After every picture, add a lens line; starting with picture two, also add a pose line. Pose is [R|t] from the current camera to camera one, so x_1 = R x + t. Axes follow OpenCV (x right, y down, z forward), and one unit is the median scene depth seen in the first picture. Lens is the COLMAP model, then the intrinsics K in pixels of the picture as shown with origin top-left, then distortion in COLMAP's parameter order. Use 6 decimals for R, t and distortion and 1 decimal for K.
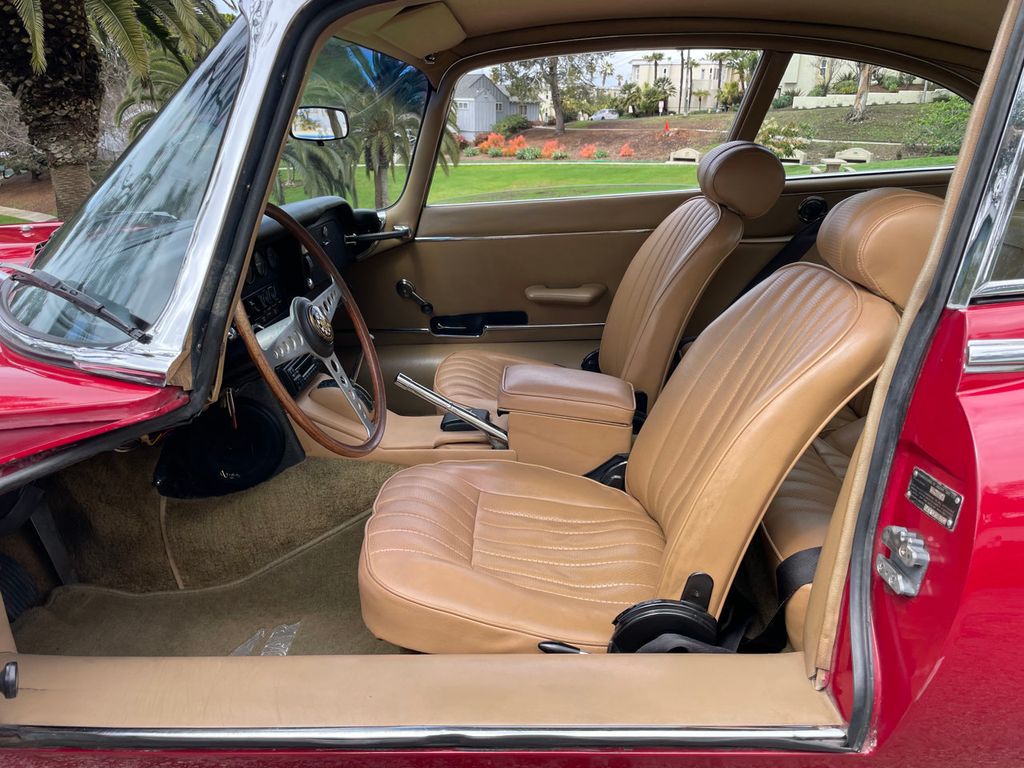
lens RADIAL K [[780.6, 0, 514.5], [0, 780.6, 383.2], [0, 0, 1]] dist [0.037293, -0.048391]
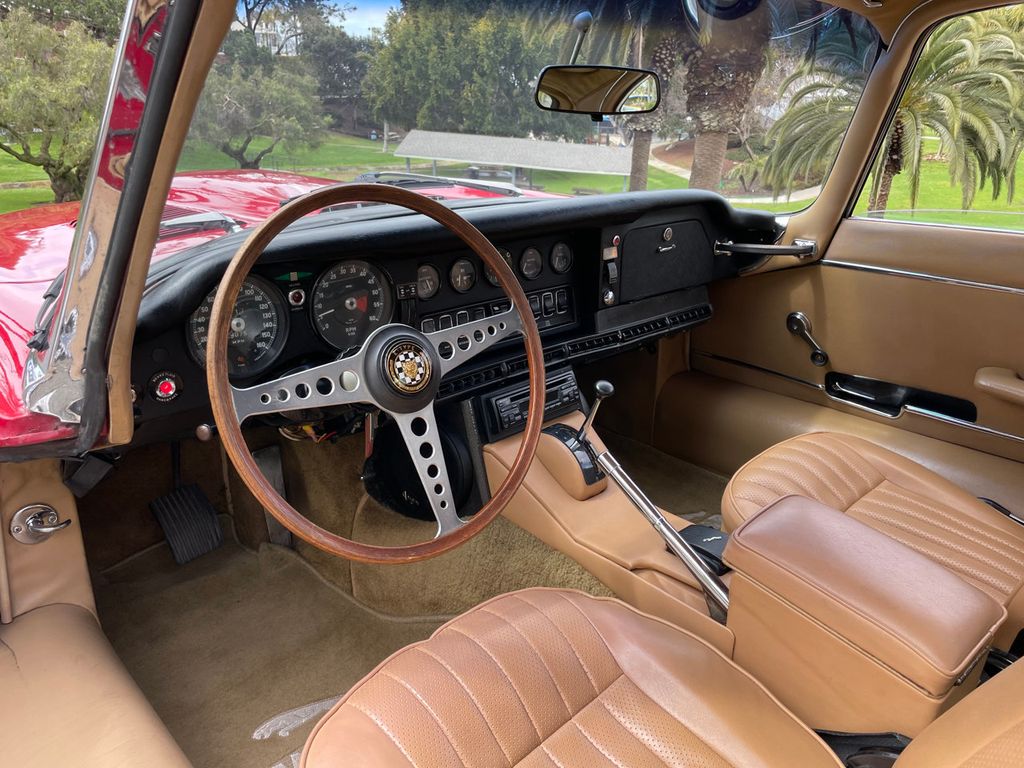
lens RADIAL K [[780.6, 0, 513.8], [0, 780.6, 383.6], [0, 0, 1]] dist [0.037293, -0.048391]
pose [[0.719552, 0.270996, -0.639379, 0.021449], [-0.252309, 0.959815, 0.122865, -0.012930], [0.646981, 0.072913, 0.759012, 0.039293]]
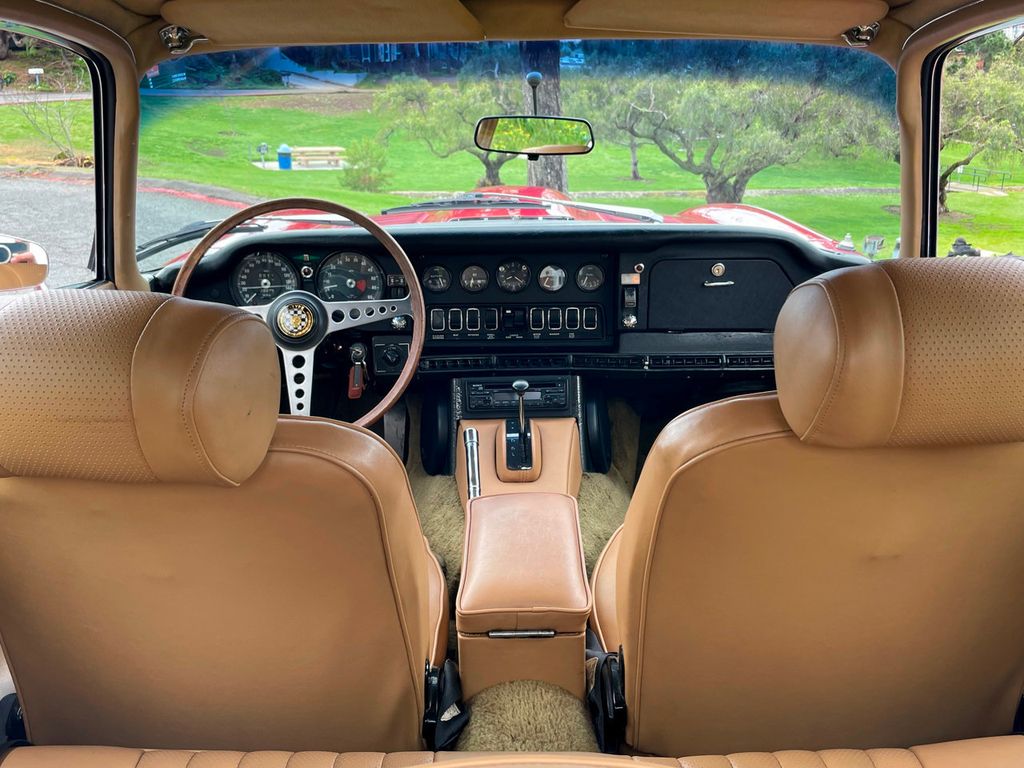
lens RADIAL K [[985.5, 0, 510.4], [0, 985.5, 385.3], [0, 0, 1]] dist [0.057338, 0.000000]
pose [[0.062360, 0.306808, -0.949726, 0.080830], [-0.317802, 0.908152, 0.272511, -0.033957], [0.946104, 0.284831, 0.154137, 0.082299]]
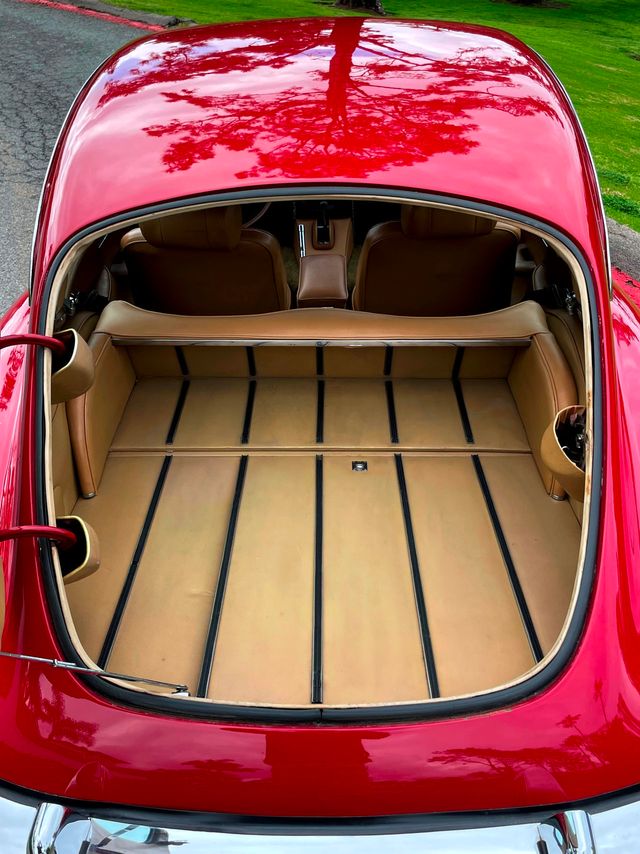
lens RADIAL K [[821.9, 0, 318.5], [0, 821.9, 428.4], [0, 0, 1]] dist [0.057338, 0.000000]
pose [[0.049184, 0.582922, -0.811038, 0.163801], [-0.313393, 0.780019, 0.541623, -0.067296], [0.948349, 0.227534, 0.221049, 0.068359]]
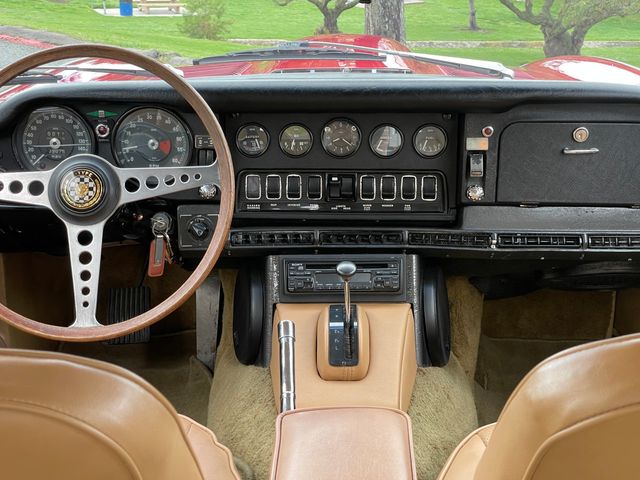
lens RADIAL K [[970.6, 0, 319.8], [0, 970.6, 239.6], [0, 0, 1]] dist [0.051628, 0.000000]
pose [[0.032465, 0.315760, -0.948284, 0.063629], [-0.325423, 0.900423, 0.288683, -0.032649], [0.945011, 0.299221, 0.131988, 0.084846]]
